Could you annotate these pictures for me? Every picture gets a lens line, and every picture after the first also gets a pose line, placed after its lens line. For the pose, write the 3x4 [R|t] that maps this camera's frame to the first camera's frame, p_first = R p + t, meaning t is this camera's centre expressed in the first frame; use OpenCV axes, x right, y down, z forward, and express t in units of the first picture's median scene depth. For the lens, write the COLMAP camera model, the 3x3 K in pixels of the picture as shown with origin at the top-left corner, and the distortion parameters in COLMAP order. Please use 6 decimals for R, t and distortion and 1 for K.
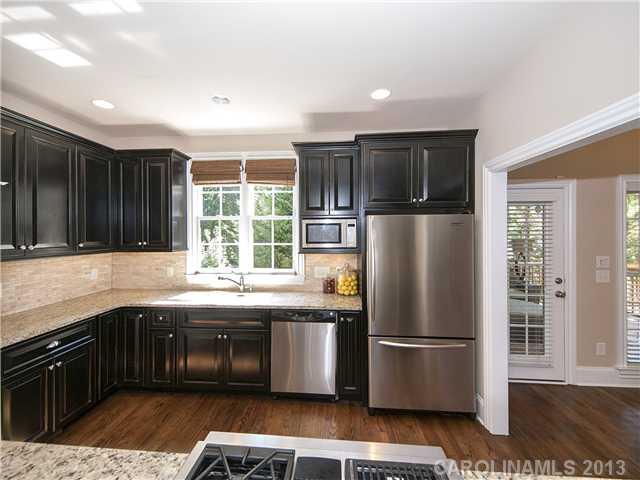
lens RADIAL K [[255.7, 0, 320.3], [0, 255.7, 233.8], [0, 0, 1]] dist [0.000054, 0.000021]
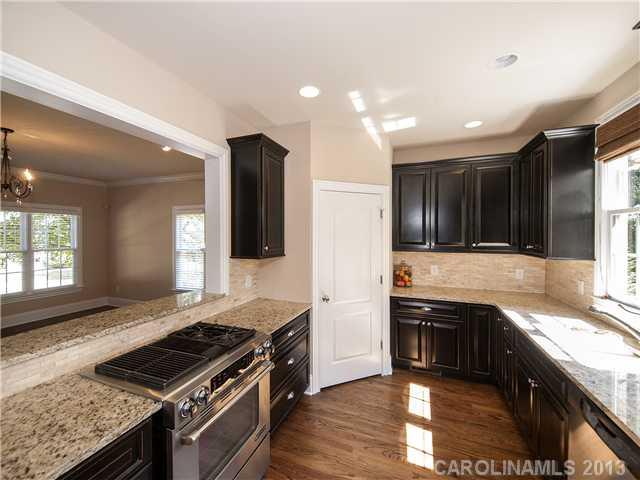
lens RADIAL K [[260.0, 0, 320.3], [0, 260.0, 237.2], [0, 0, 1]] dist [-0.000797, -0.000093]
pose [[-0.271612, 0.011390, -0.962339, 0.386283], [-0.003936, 0.999908, 0.012945, -0.004449], [0.962399, 0.007304, -0.271542, 0.527965]]
